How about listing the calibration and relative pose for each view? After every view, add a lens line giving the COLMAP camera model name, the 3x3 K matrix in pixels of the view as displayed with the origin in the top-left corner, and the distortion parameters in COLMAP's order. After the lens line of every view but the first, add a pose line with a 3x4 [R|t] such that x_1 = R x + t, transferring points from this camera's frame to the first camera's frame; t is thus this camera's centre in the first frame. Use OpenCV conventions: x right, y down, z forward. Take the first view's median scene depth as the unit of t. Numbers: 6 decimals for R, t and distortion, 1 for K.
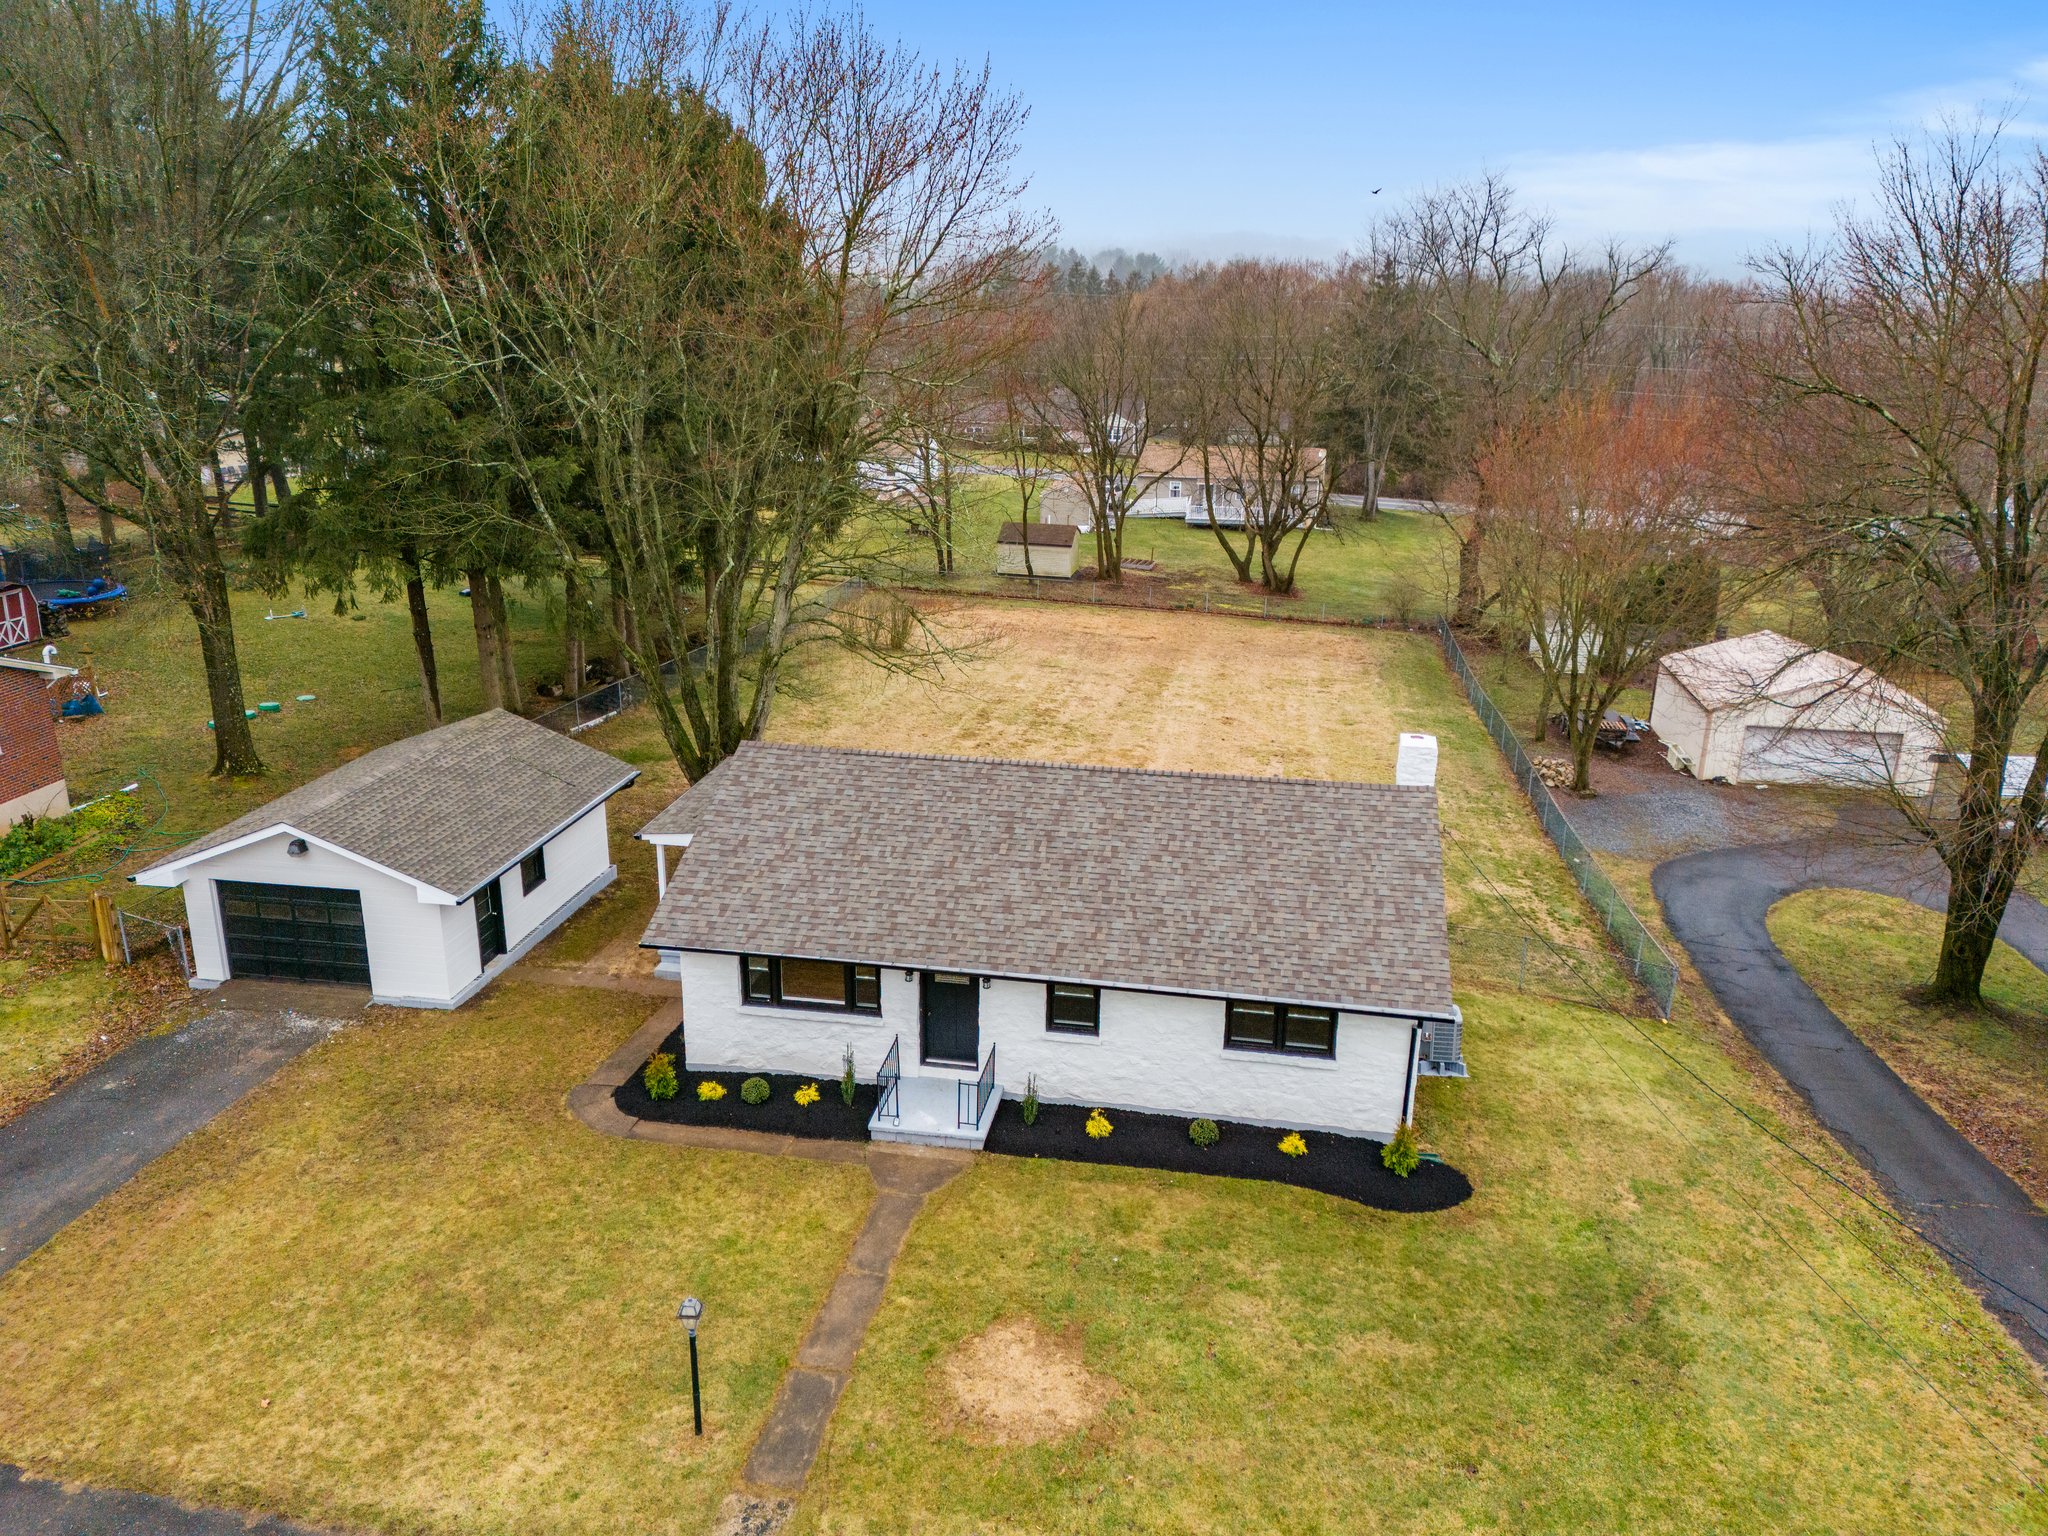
lens RADIAL K [[1482.1, 0, 1024.0], [0, 1482.1, 768.0], [0, 0, 1]] dist [0.080449, -0.078375]
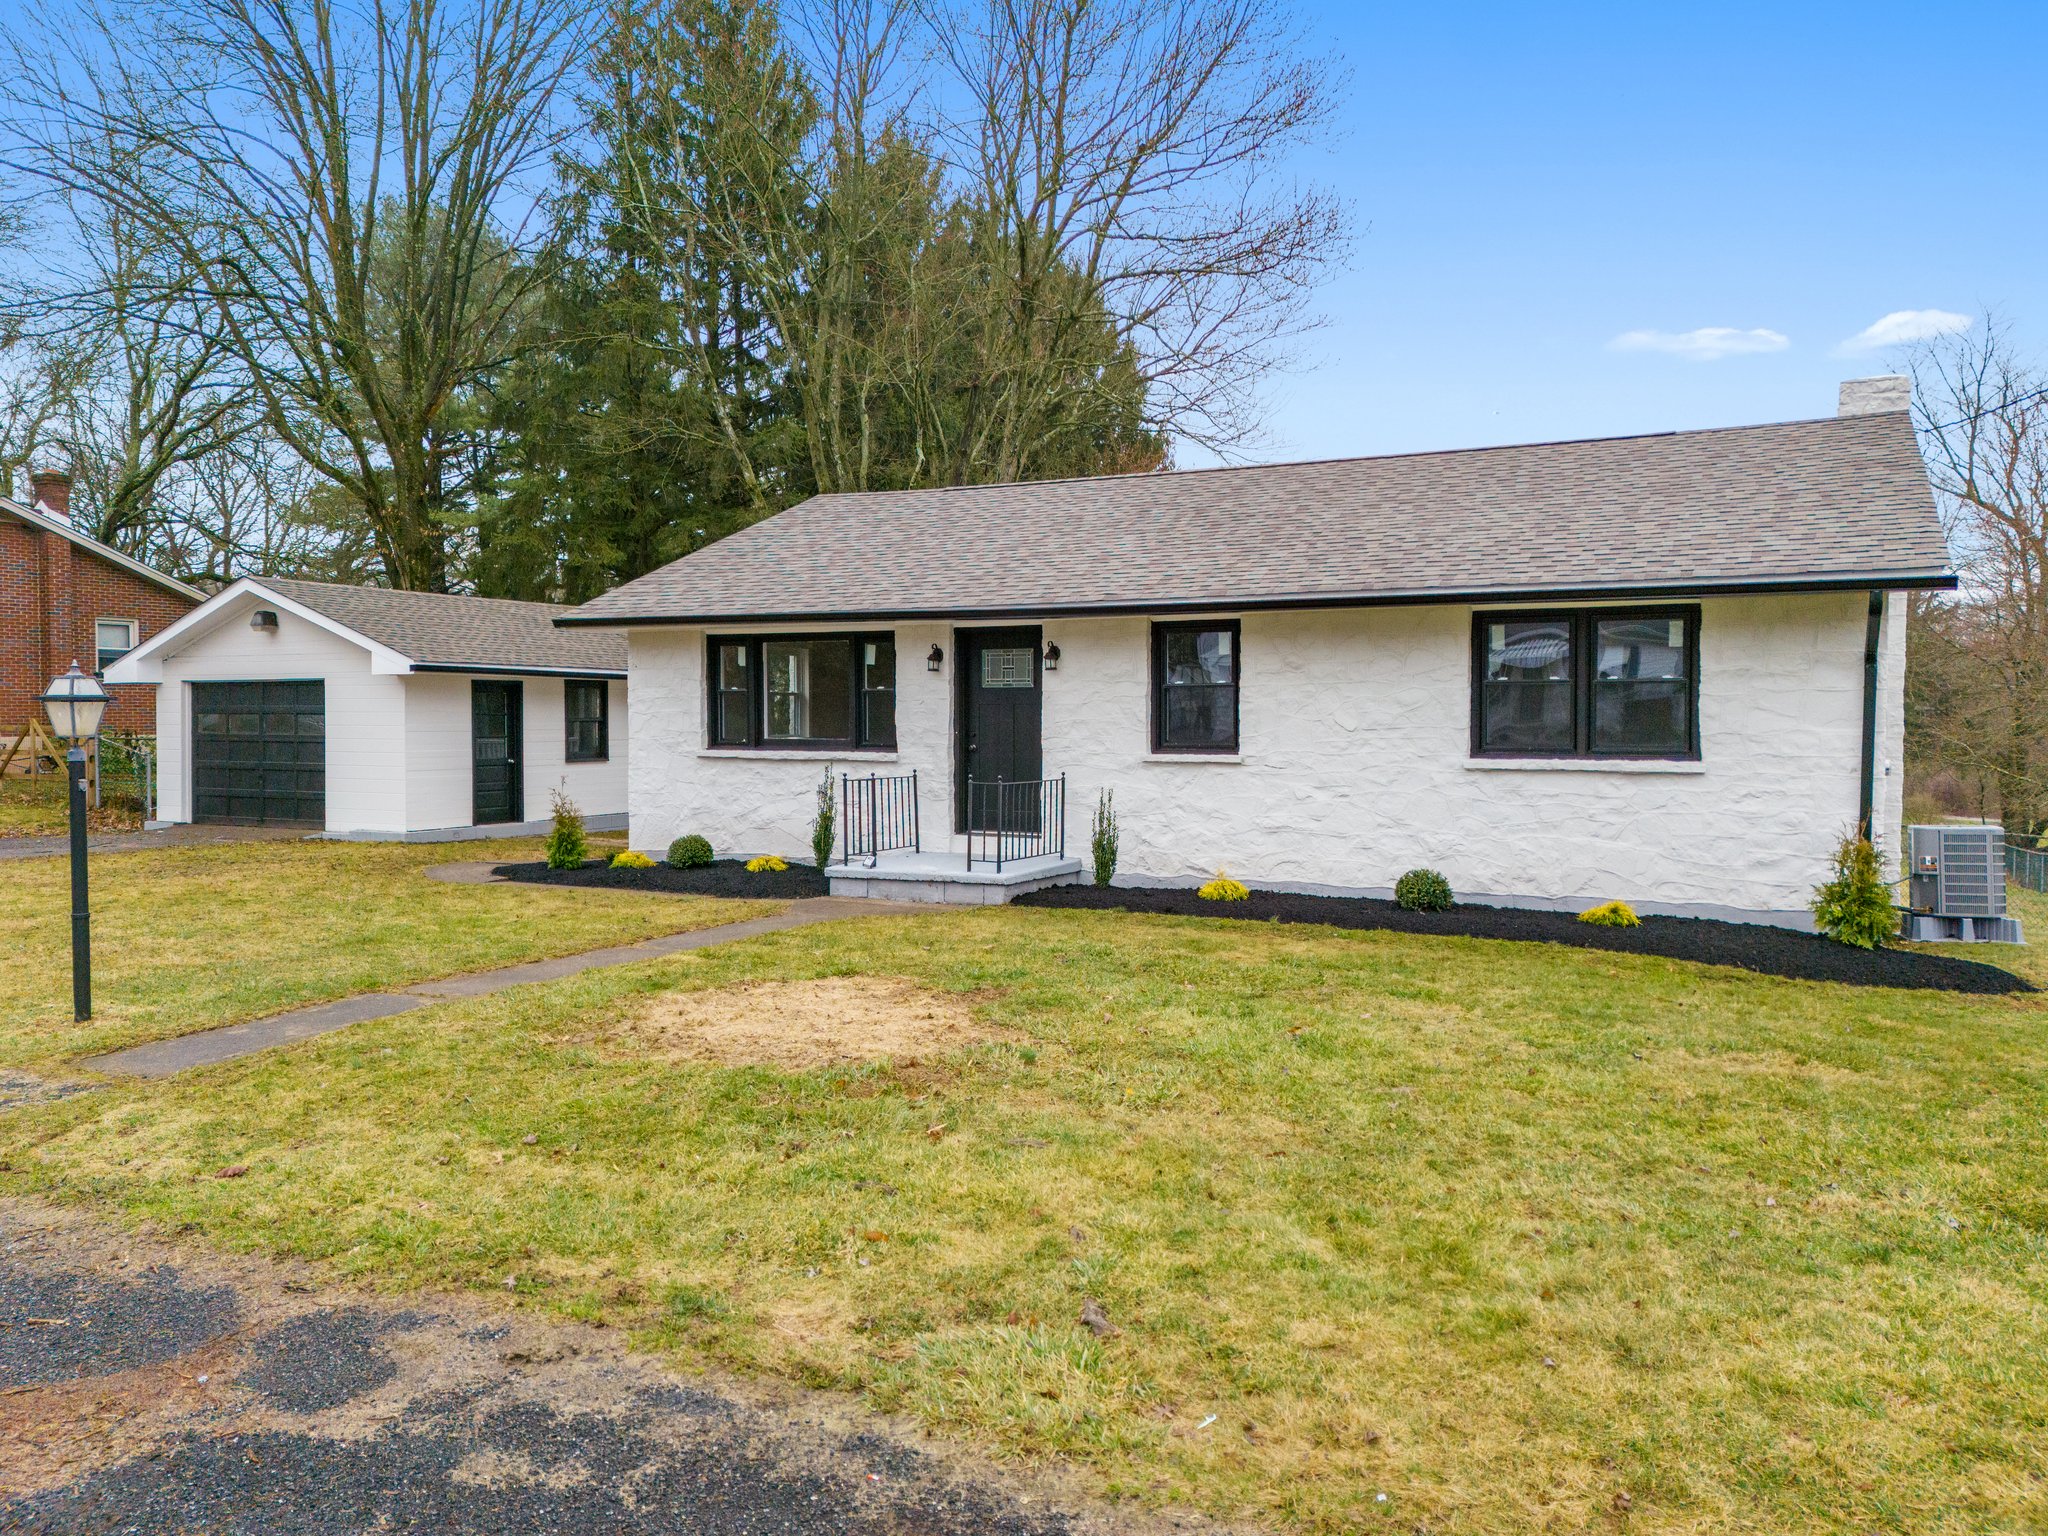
lens RADIAL K [[1498.4, 0, 1030.8], [0, 1498.4, 753.4], [0, 0, 1]] dist [0.092263, -0.089936]
pose [[0.957616, -0.002310, -0.288040, 0.137923], [-0.079352, 0.959161, -0.271504, 0.342946], [0.276904, 0.282853, 0.918324, 0.465495]]
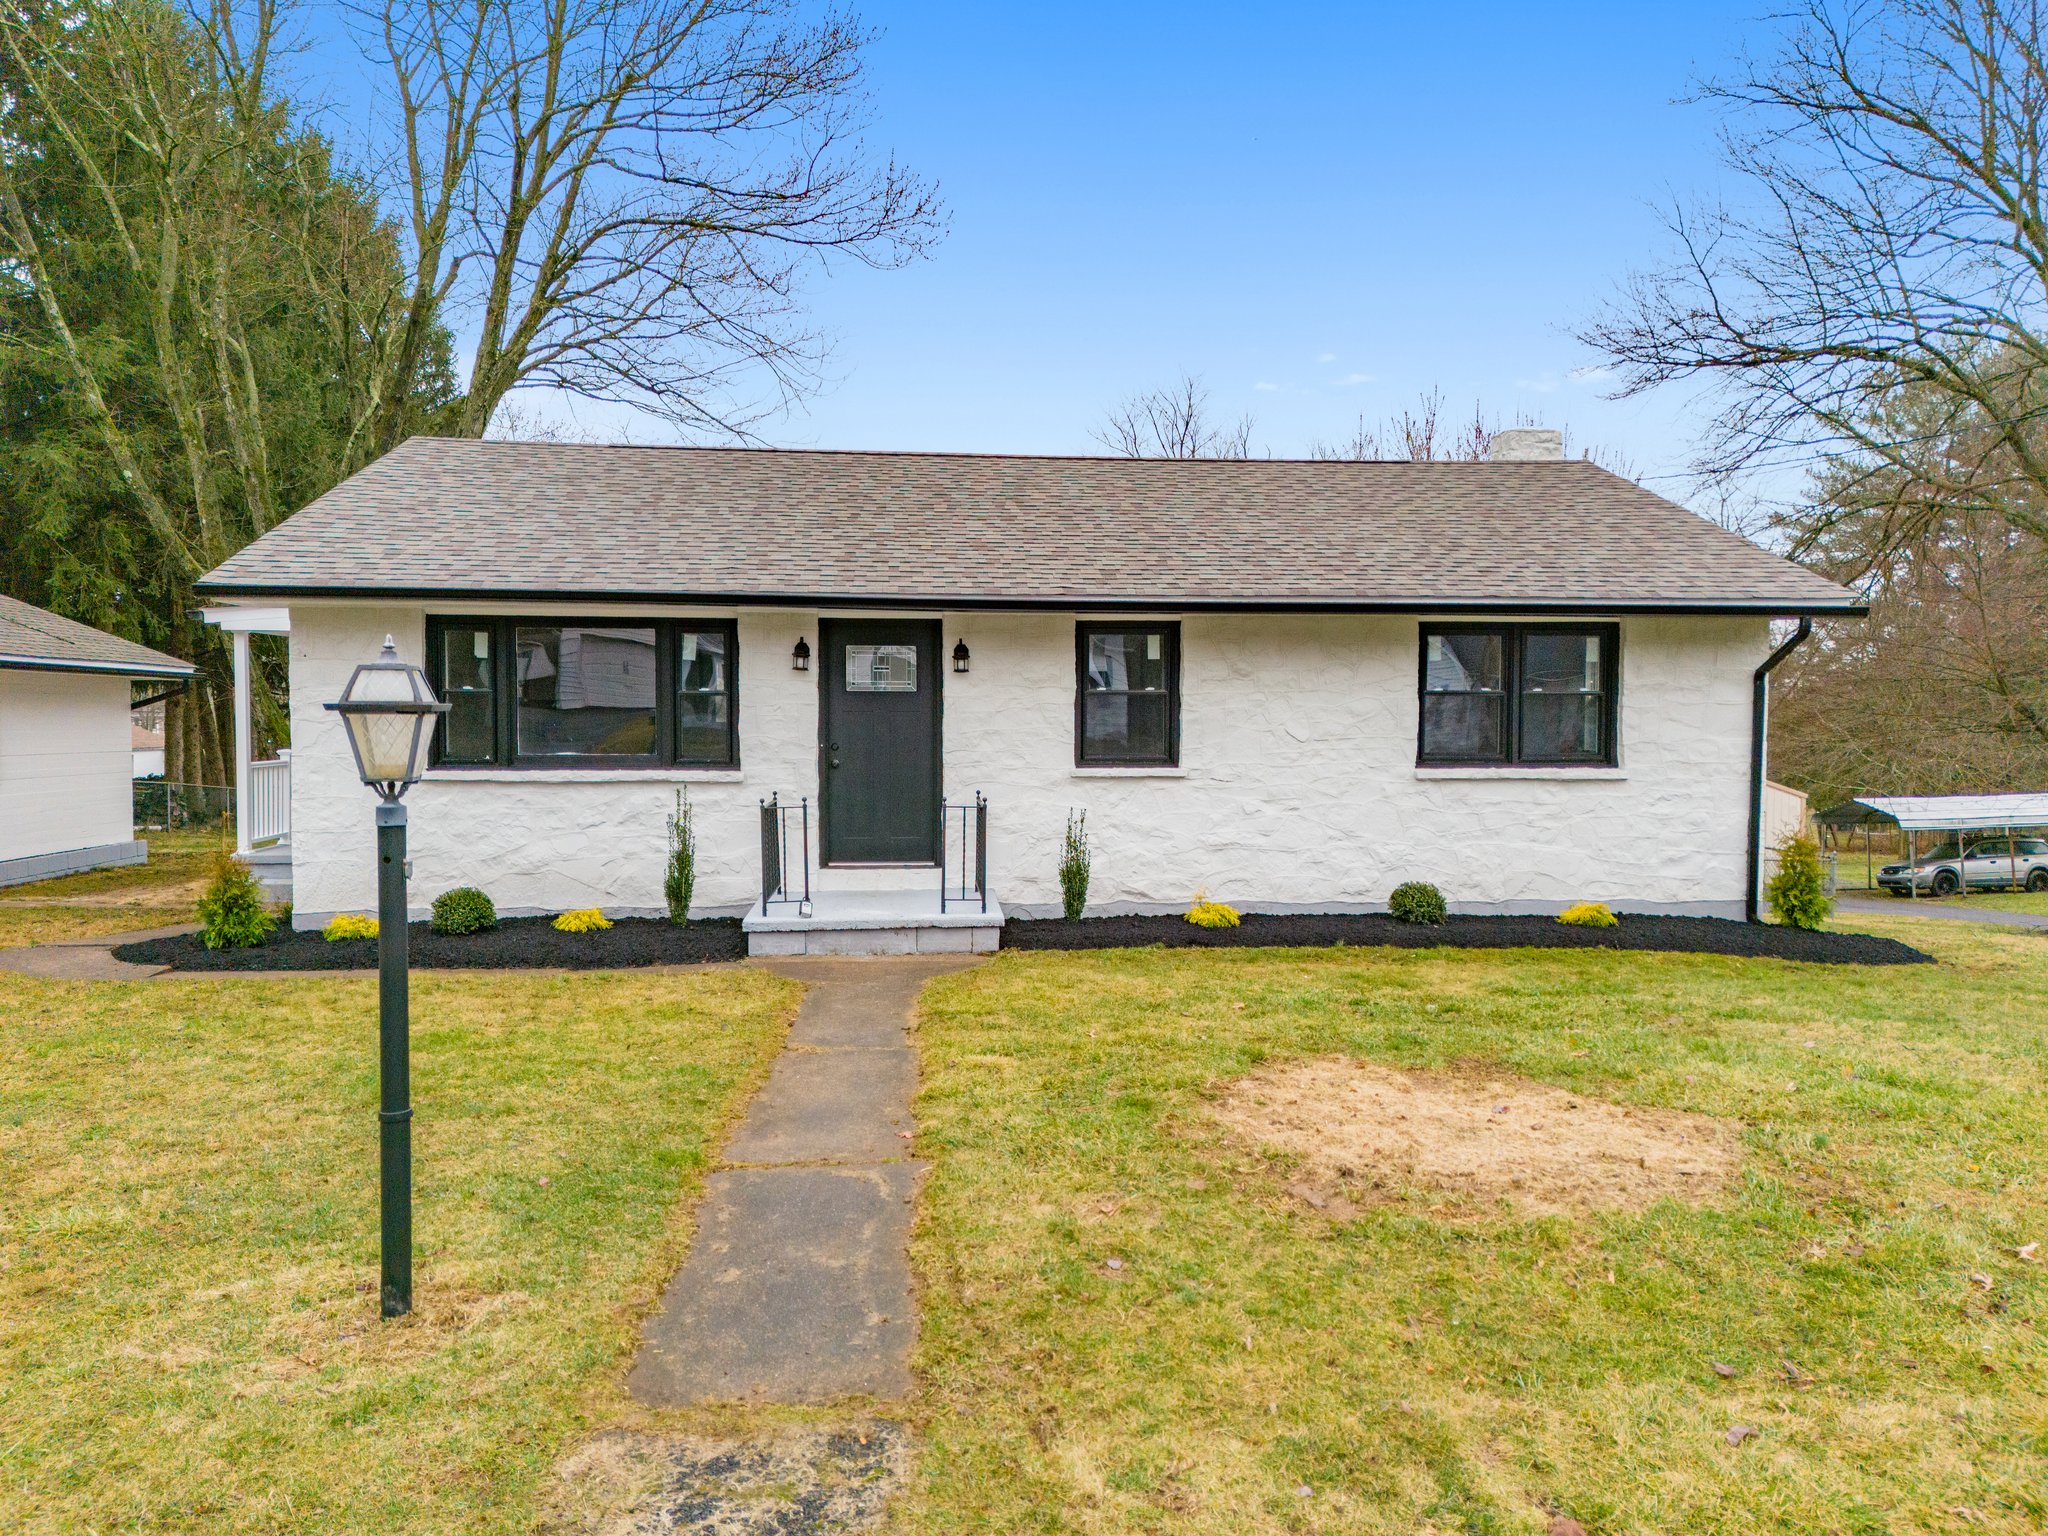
lens RADIAL K [[1498.4, 0, 1030.8], [0, 1498.4, 753.4], [0, 0, 1]] dist [0.092263, -0.089936]
pose [[0.968341, -0.013762, 0.249252, -0.130568], [0.083651, 0.958640, -0.272052, 0.316756], [-0.235199, 0.284289, 0.929441, 0.531722]]
